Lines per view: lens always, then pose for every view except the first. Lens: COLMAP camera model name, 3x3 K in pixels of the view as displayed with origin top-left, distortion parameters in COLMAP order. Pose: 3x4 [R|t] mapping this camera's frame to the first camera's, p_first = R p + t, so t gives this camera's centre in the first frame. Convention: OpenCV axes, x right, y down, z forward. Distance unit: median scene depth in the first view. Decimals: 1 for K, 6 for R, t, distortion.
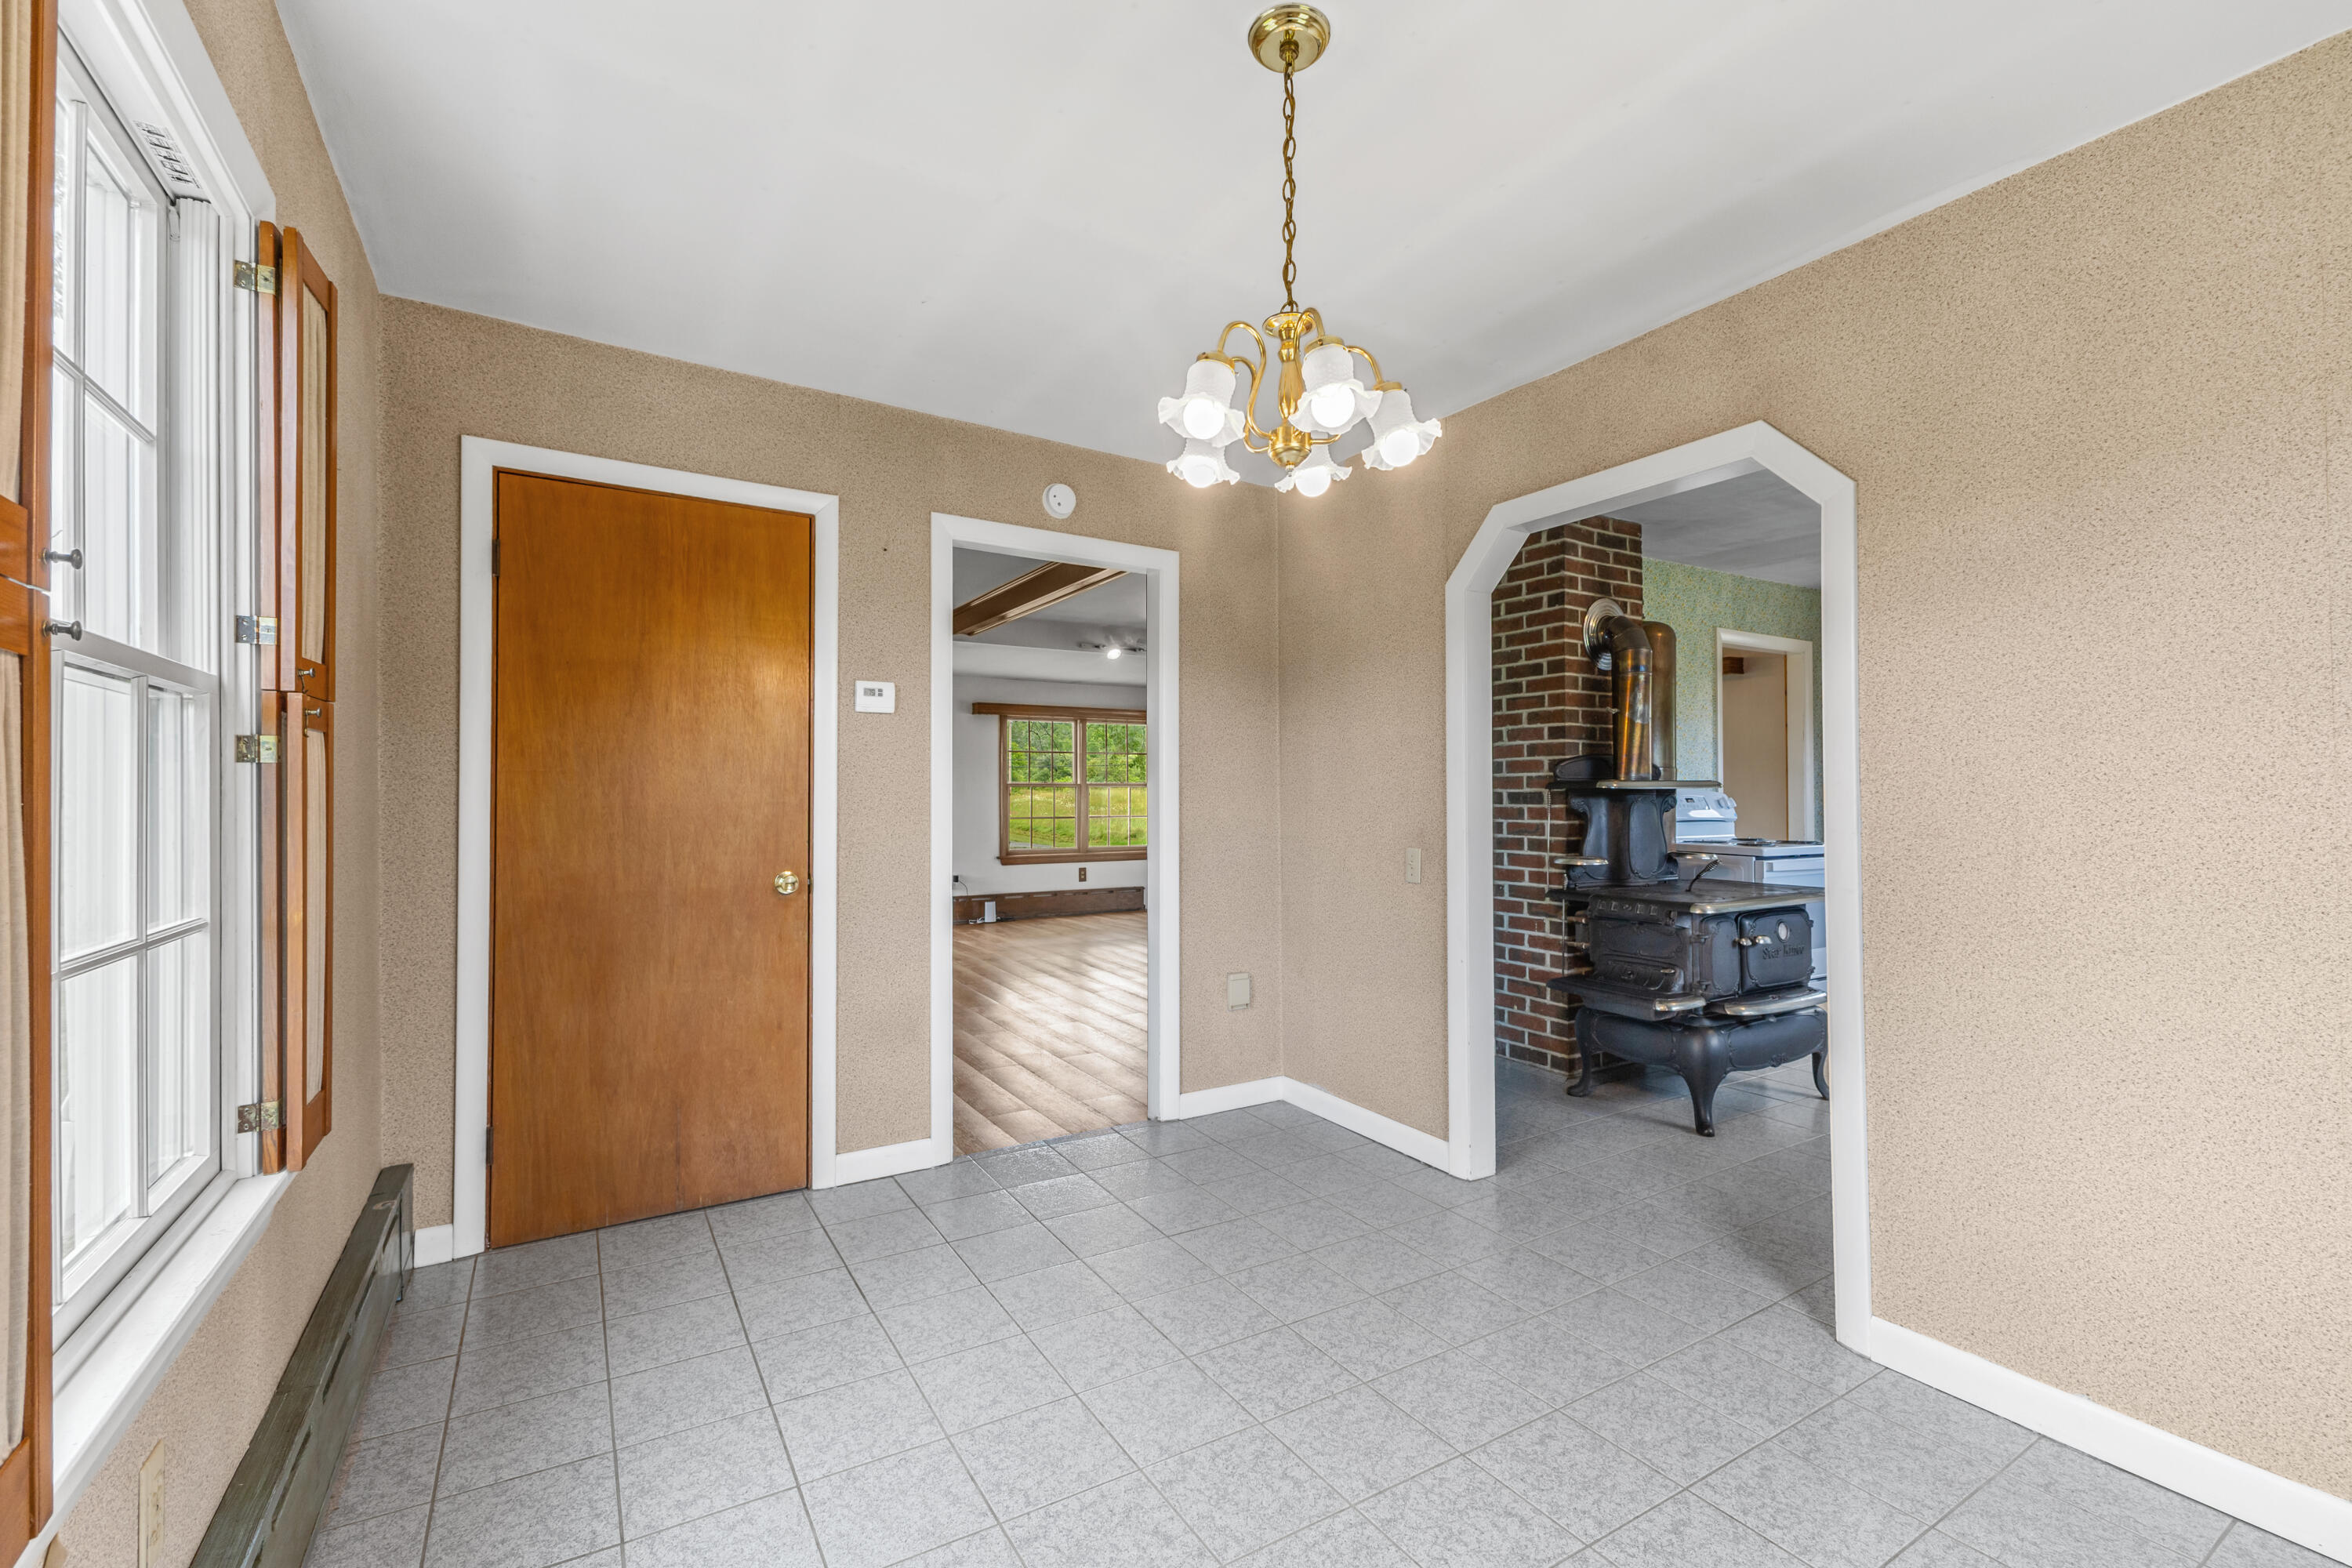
lens RADIAL K [[1029.7, 0, 1174.7], [0, 1029.7, 787.4], [0, 0, 1]] dist [0.009028, -0.000924]
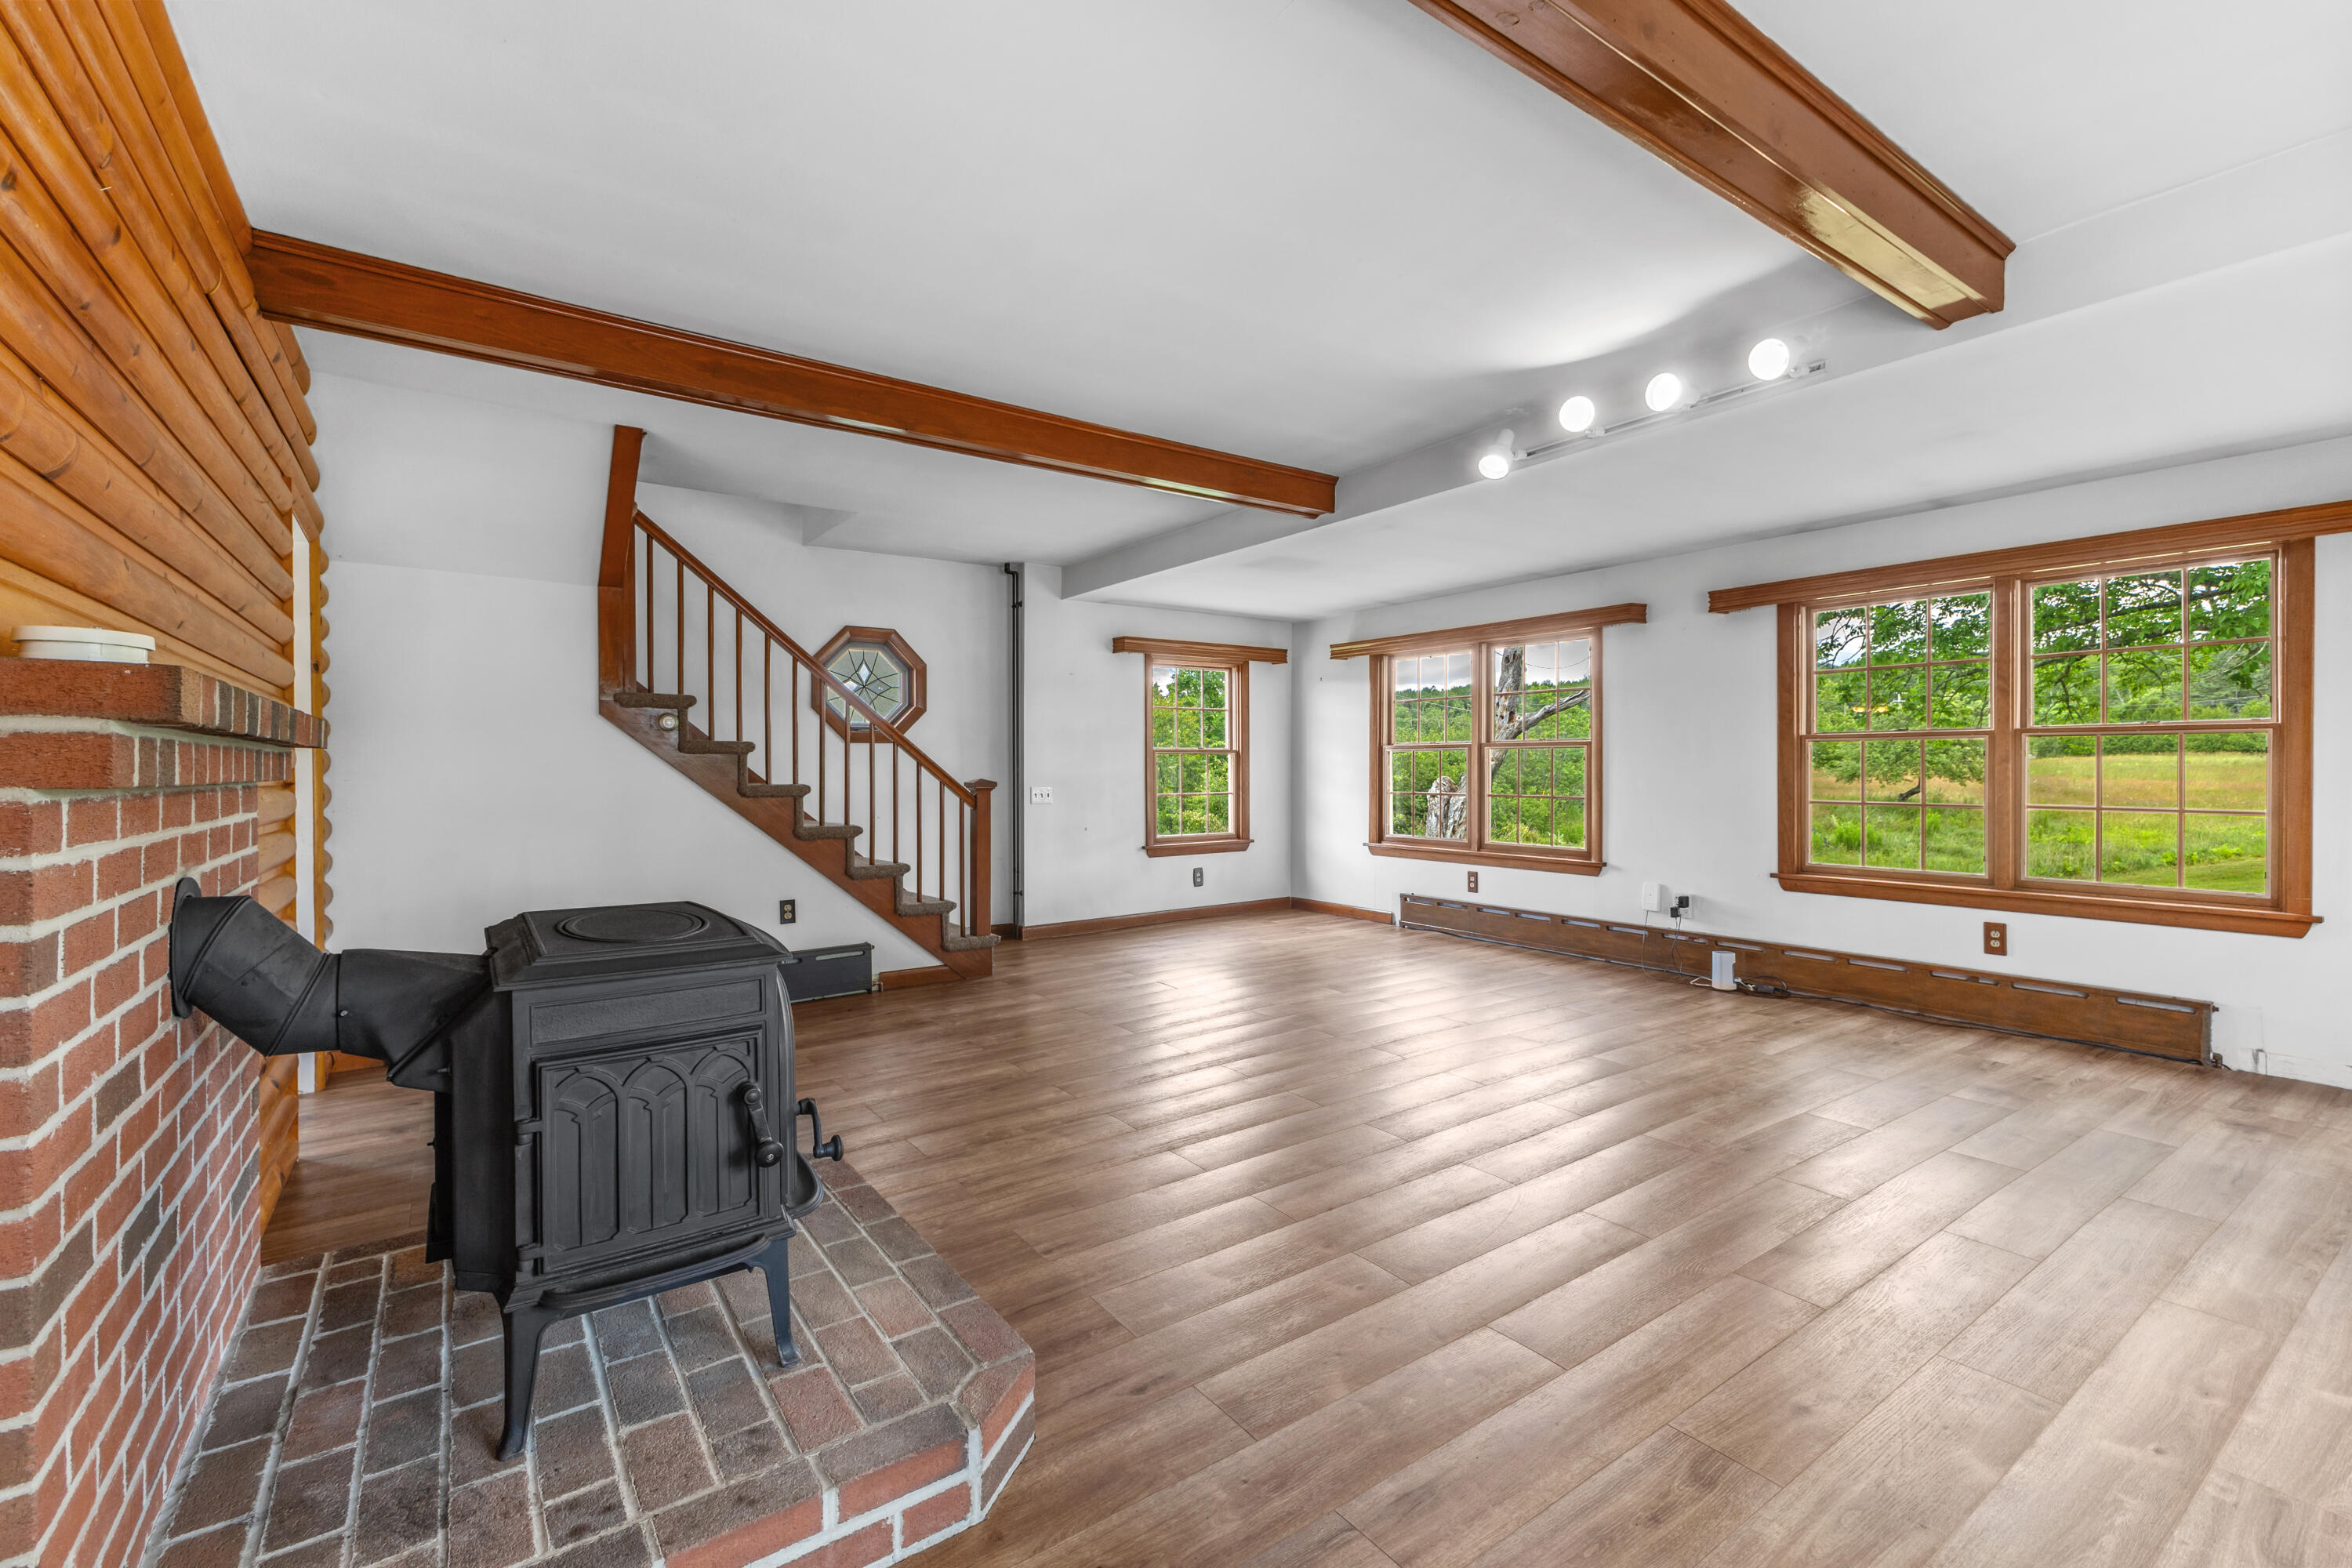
lens RADIAL K [[1029.7, 0, 1184.4], [0, 1029.7, 789.7], [0, 0, 1]] dist [0.009028, -0.000924]
pose [[0.074564, 0.023190, -0.996947, 0.322767], [0.012803, 0.999625, 0.024210, 0.006643], [0.997134, -0.014570, 0.074239, 0.630416]]
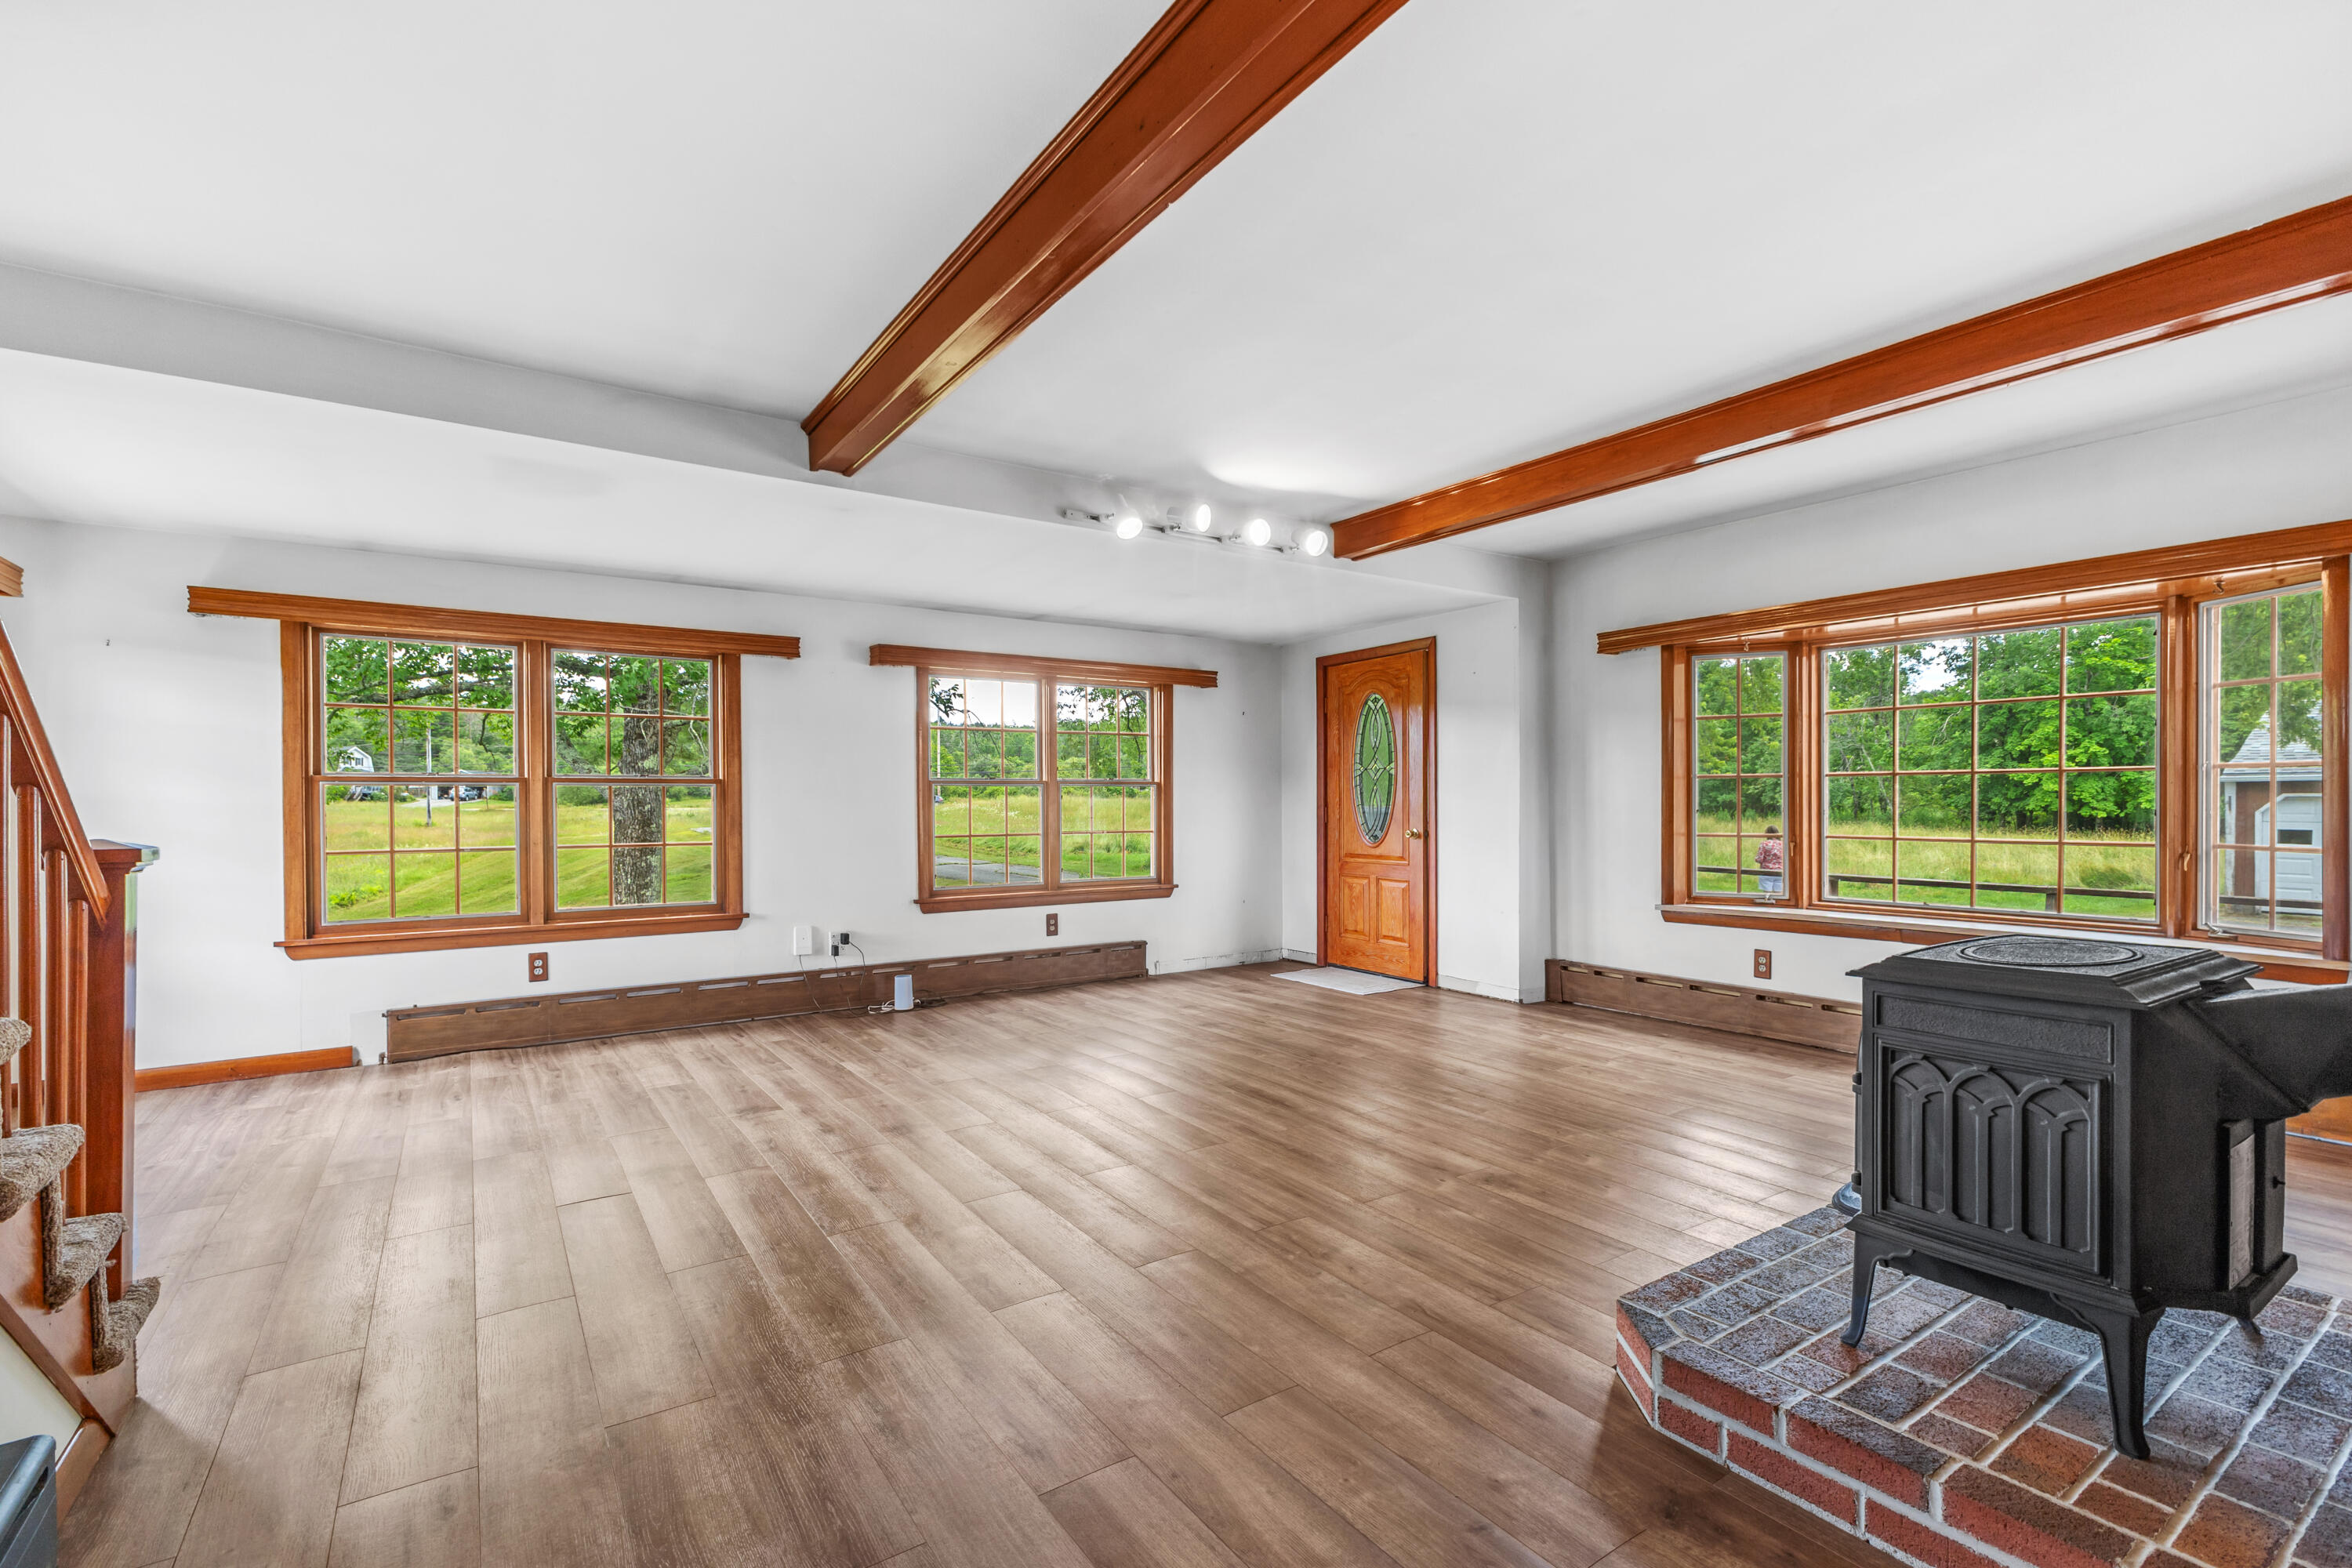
lens RADIAL K [[1029.7, 0, 1166.4], [0, 1029.7, 804.5], [0, 0, 1]] dist [0.009028, -0.000924]
pose [[0.998321, -0.005321, 0.057674, -0.055658], [0.004855, 0.999954, 0.008220, 0.005705], [-0.057715, -0.007926, 0.998302, 0.364541]]
